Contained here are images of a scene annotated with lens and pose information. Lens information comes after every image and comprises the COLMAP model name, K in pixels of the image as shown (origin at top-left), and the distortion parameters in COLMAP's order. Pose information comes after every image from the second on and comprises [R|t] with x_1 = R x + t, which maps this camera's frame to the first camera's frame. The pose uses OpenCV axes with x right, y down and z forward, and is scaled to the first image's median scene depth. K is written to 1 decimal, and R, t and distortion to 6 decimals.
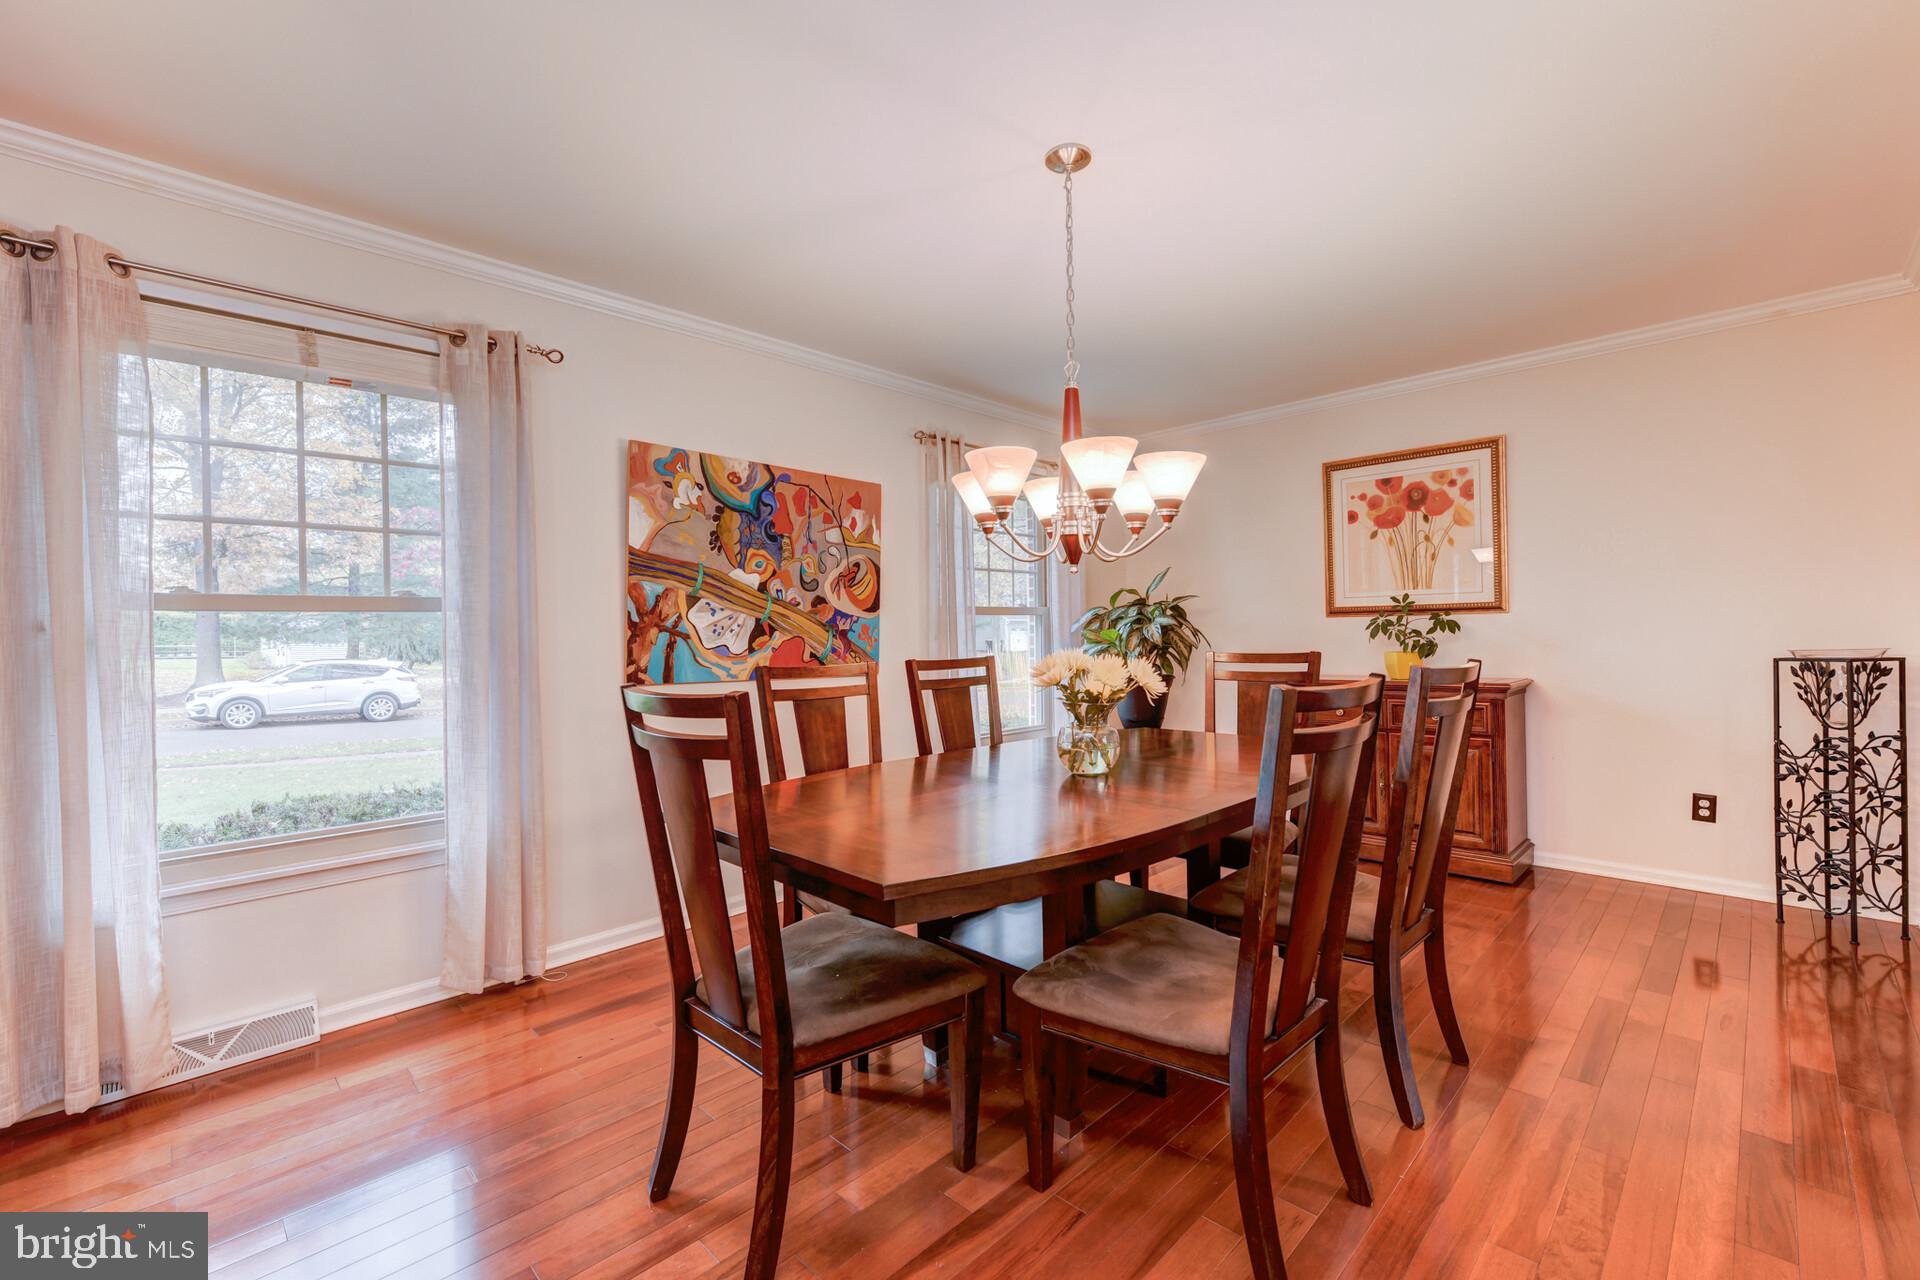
lens RADIAL K [[825.9, 0, 956.9], [0, 825.9, 637.6], [0, 0, 1]] dist [-0.001327, -0.000274]
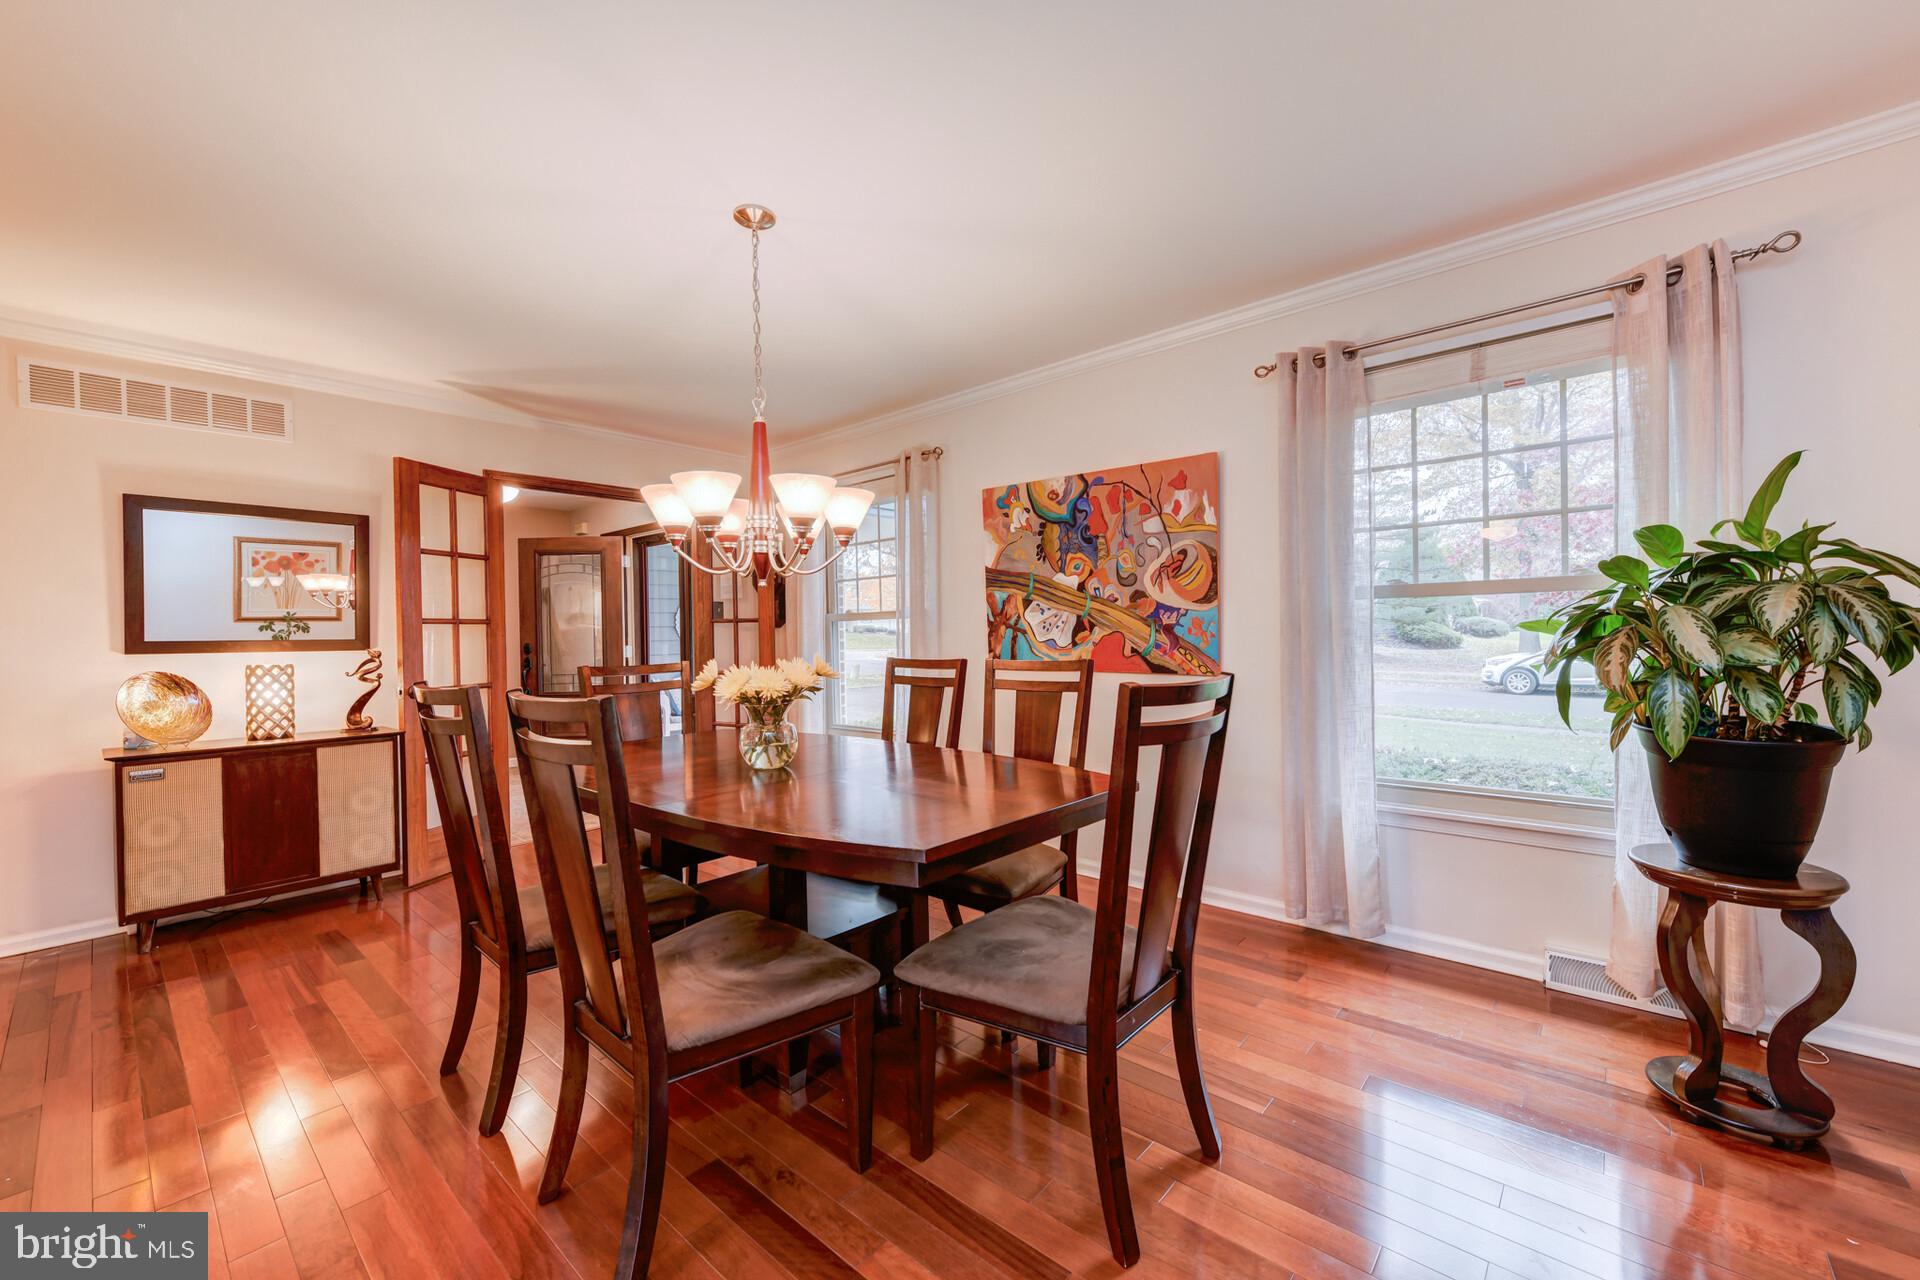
lens RADIAL K [[759.8, 0, 957.8], [0, 759.8, 635.0], [0, 0, 1]] dist [-0.000037, -0.000112]
pose [[0.055087, 0.016469, -0.998346, 0.758026], [0.015065, 0.999736, 0.017323, -0.016828], [0.998368, -0.015994, 0.054824, 0.770434]]
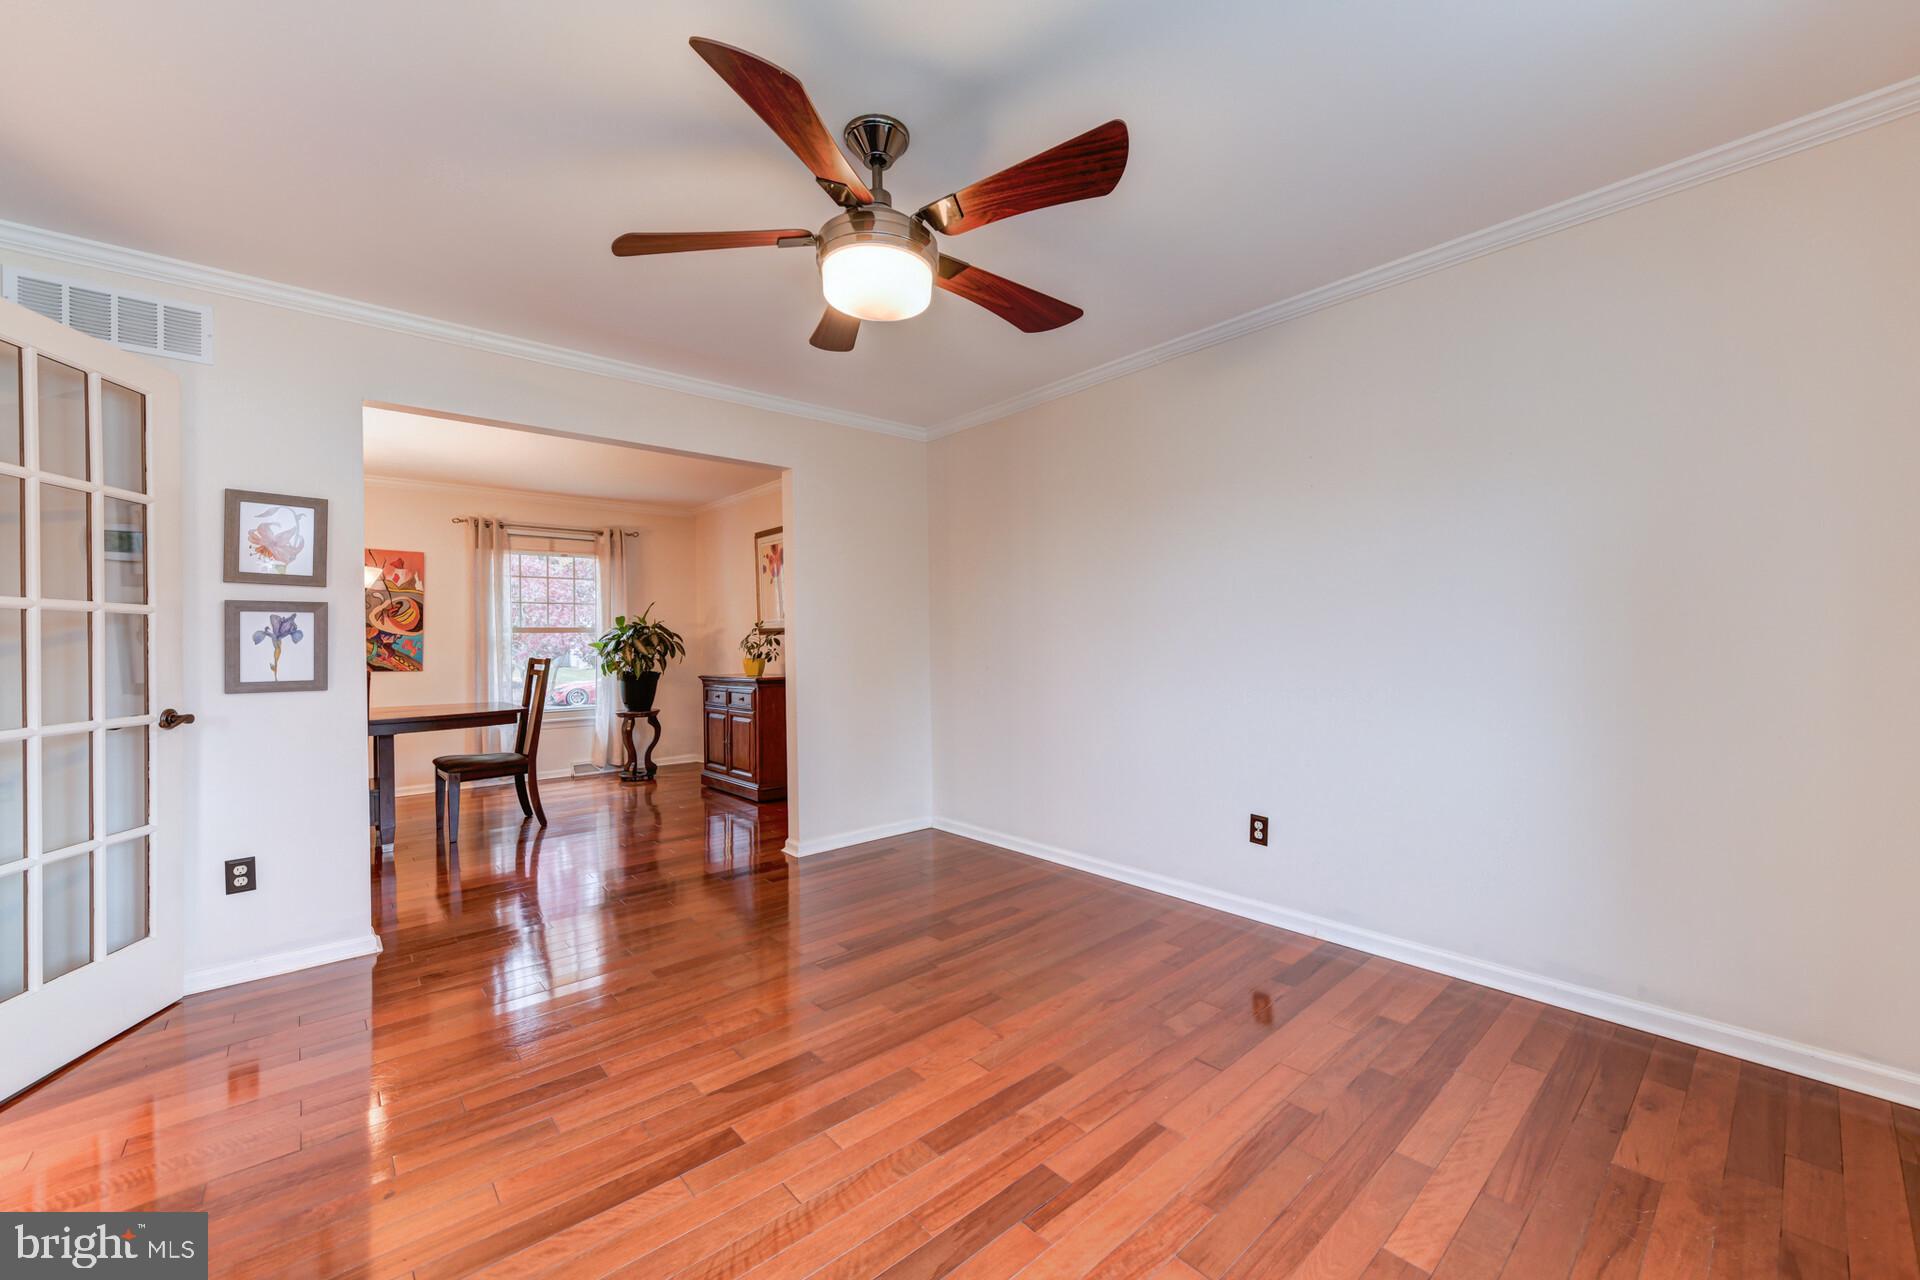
lens RADIAL K [[759.8, 0, 955.2], [0, 759.8, 637.0], [0, 0, 1]] dist [-0.000037, -0.000112]
pose [[0.997231, 0.006617, -0.074066, 1.183013], [-0.007011, 0.999963, -0.005066, -0.022714], [0.074030, 0.005571, 0.997240, -0.454208]]
